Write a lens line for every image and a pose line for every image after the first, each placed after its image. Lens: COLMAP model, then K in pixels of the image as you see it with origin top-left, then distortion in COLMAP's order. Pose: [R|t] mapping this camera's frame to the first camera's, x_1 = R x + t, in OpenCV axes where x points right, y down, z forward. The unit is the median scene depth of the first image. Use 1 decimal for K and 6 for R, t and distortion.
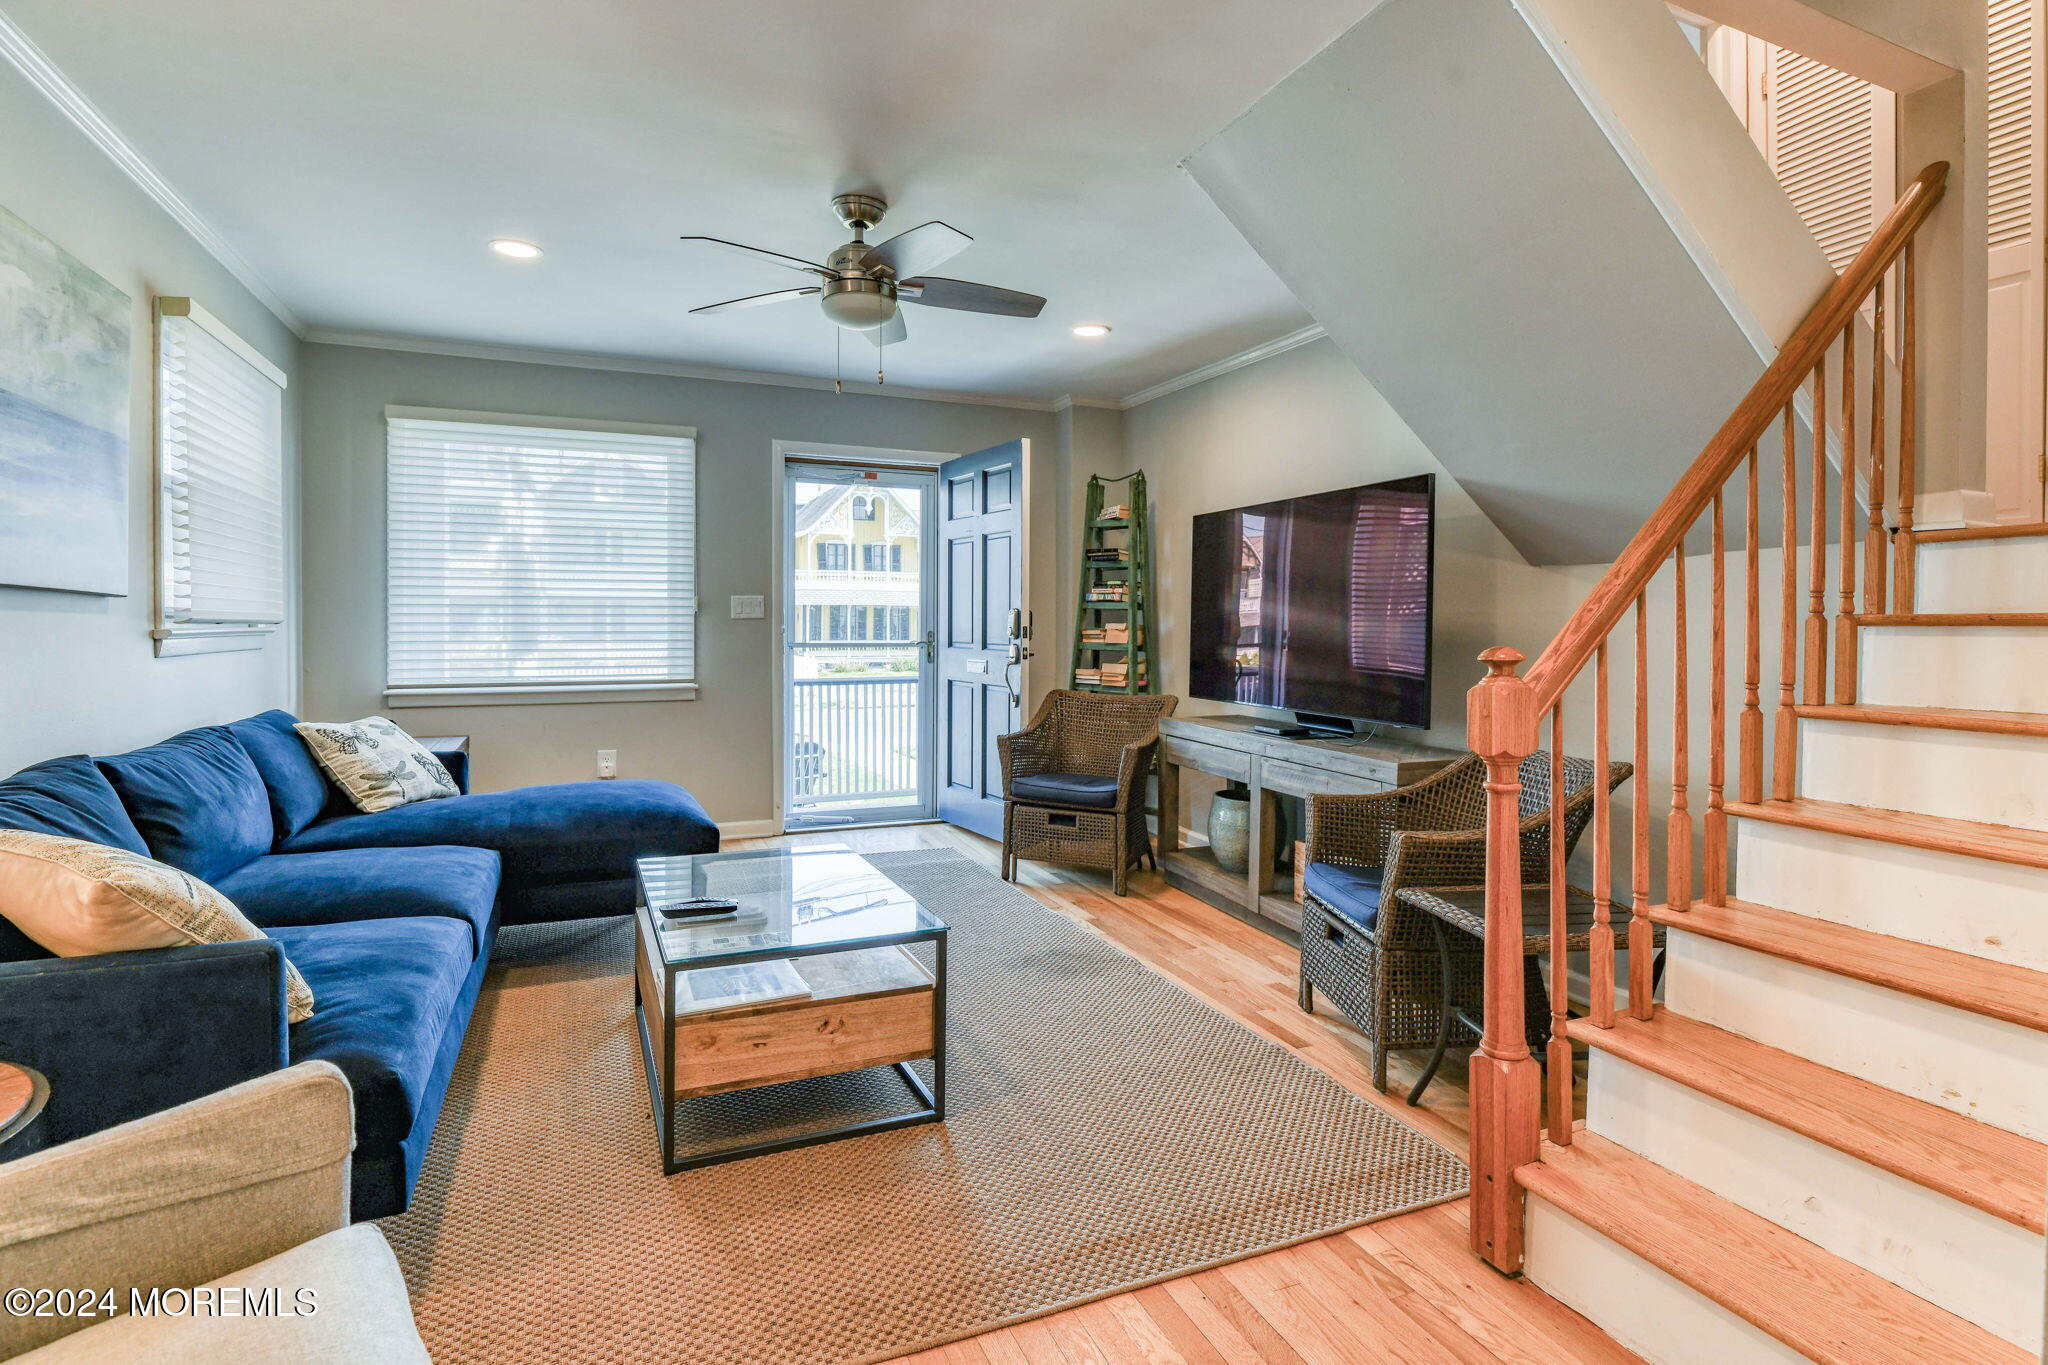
lens RADIAL K [[1026.0, 0, 1031.2], [0, 1026.0, 643.2], [0, 0, 1]] dist [-0.015283, -0.002373]
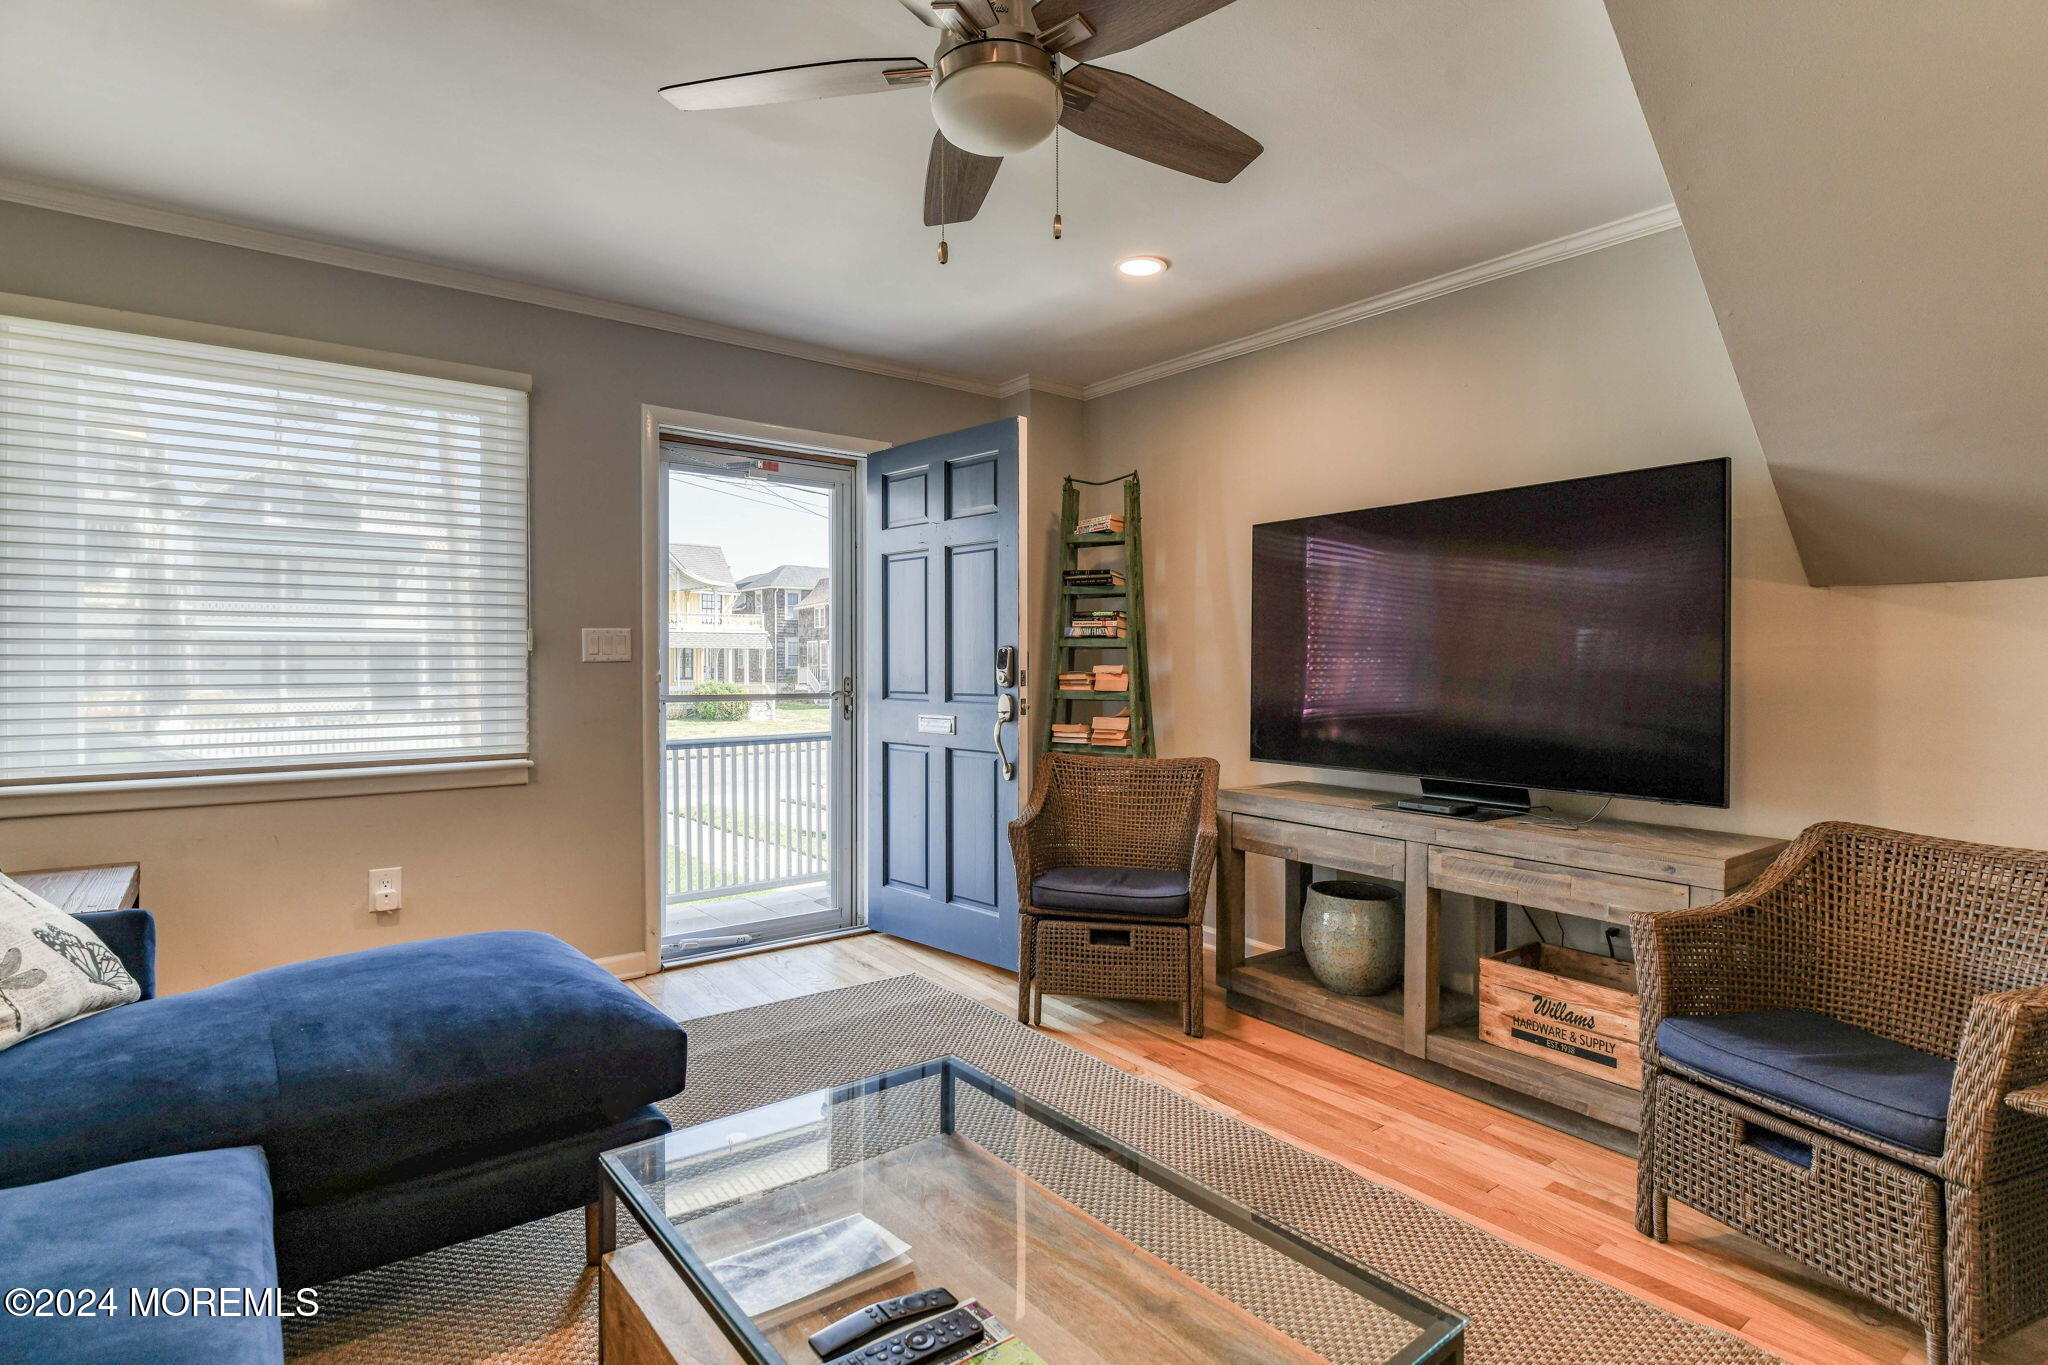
lens RADIAL K [[1007.7, 0, 1015.7], [0, 1007.7, 669.7], [0, 0, 1]] dist [-0.010554, -0.005759]
pose [[0.967941, -0.007464, 0.251066, -0.205956], [0.011260, 0.999843, -0.013686, -0.007260], [-0.250925, 0.016075, 0.967873, 0.318395]]
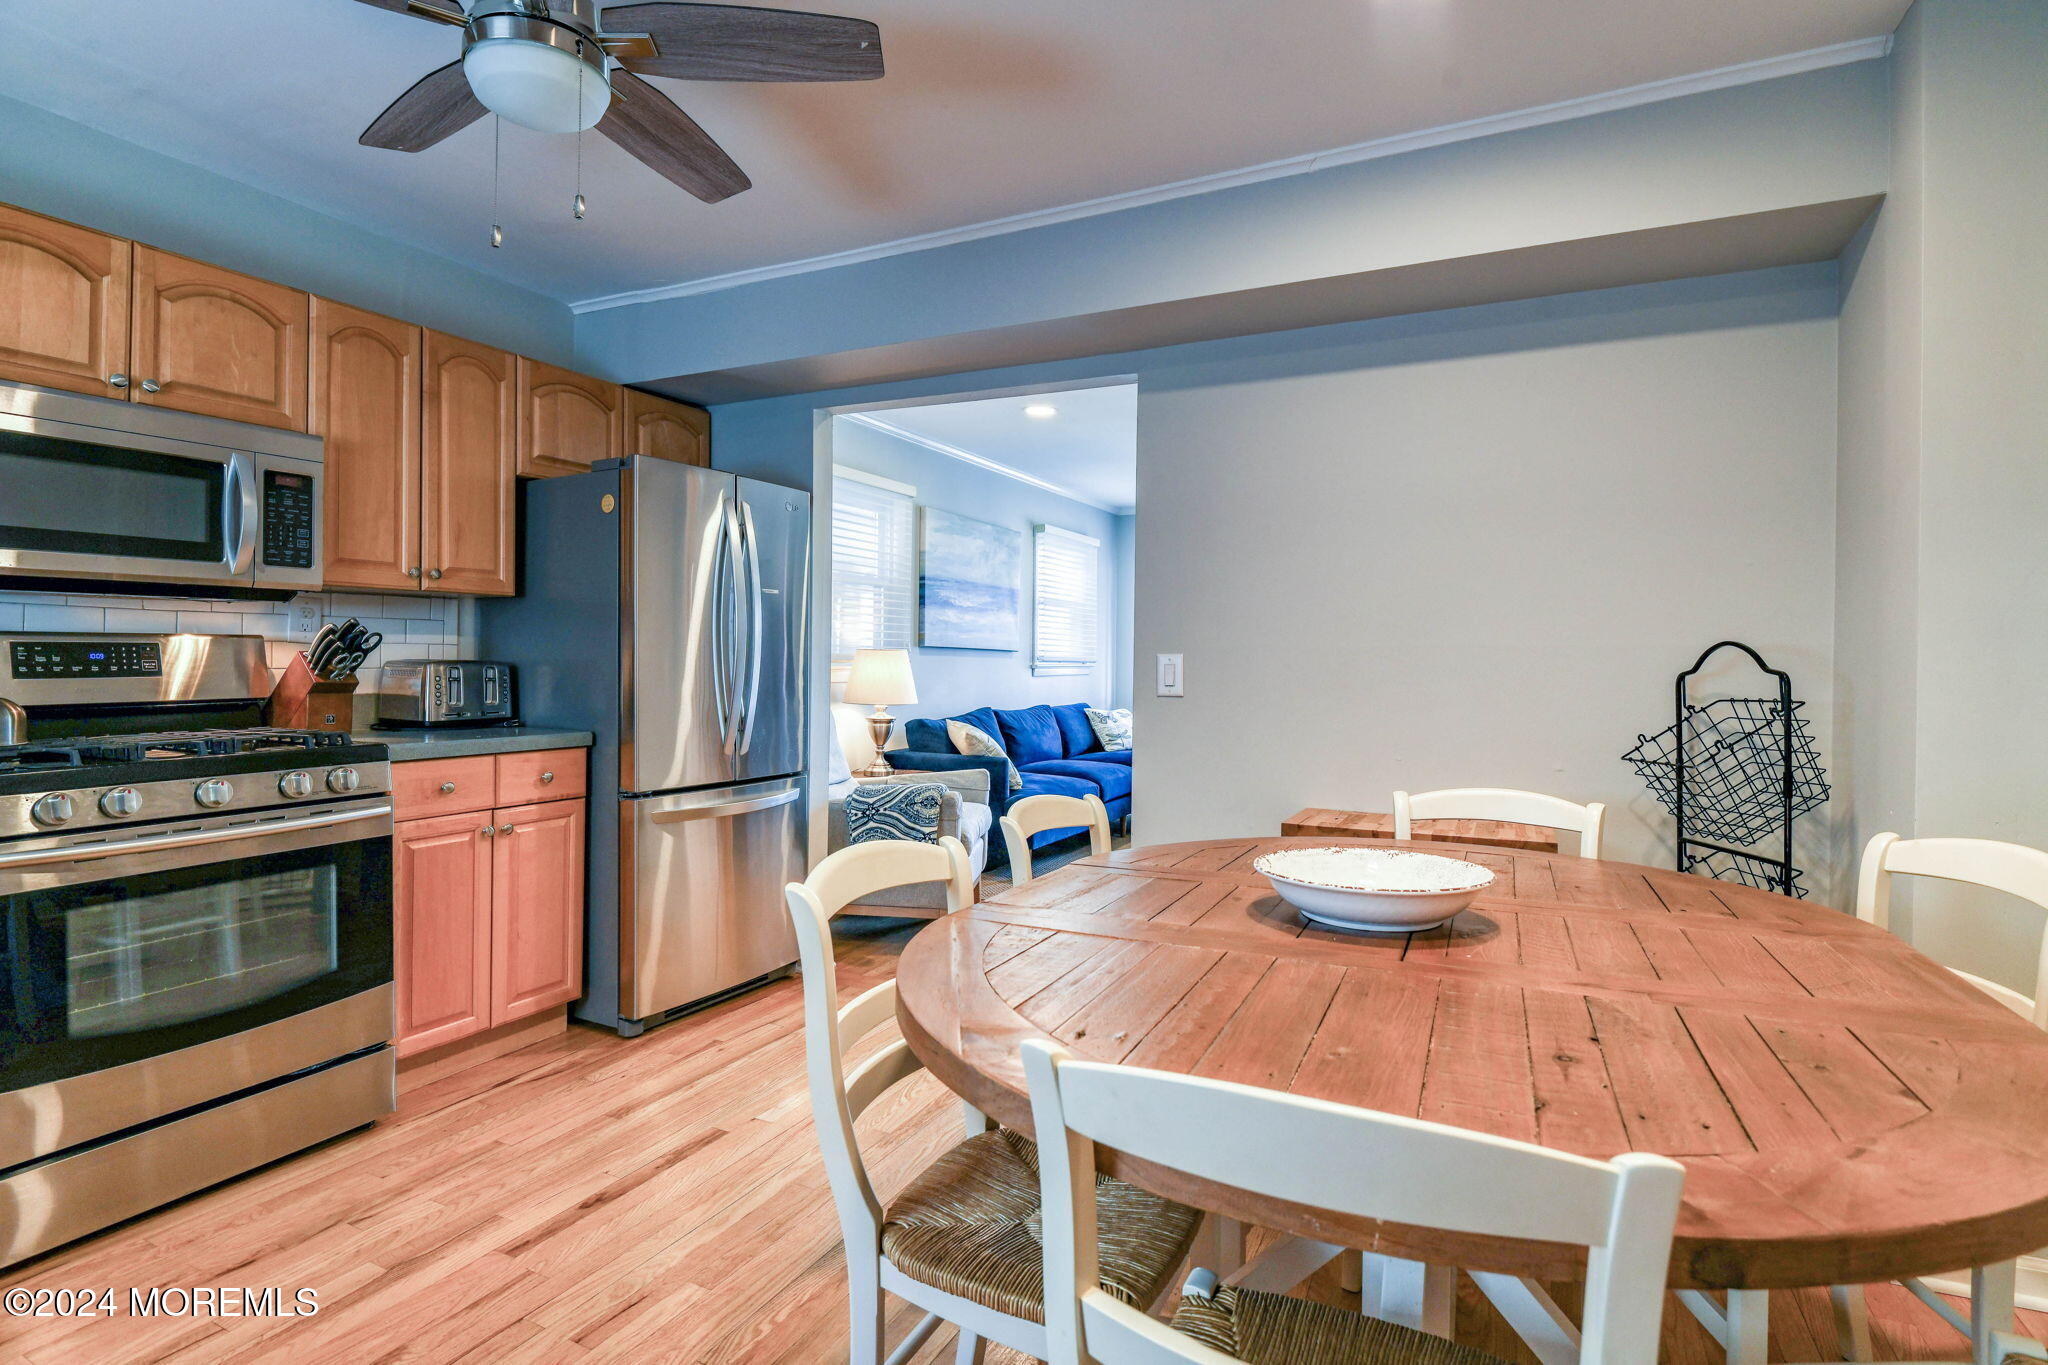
lens RADIAL K [[1007.7, 0, 1015.7], [0, 1007.7, 669.7], [0, 0, 1]] dist [-0.010554, -0.005759]
pose [[0.648492, 0.010346, -0.761151, 0.617726], [-0.021516, 0.999757, -0.004742, 0.006993], [0.760917, 0.019452, 0.648557, -0.386524]]
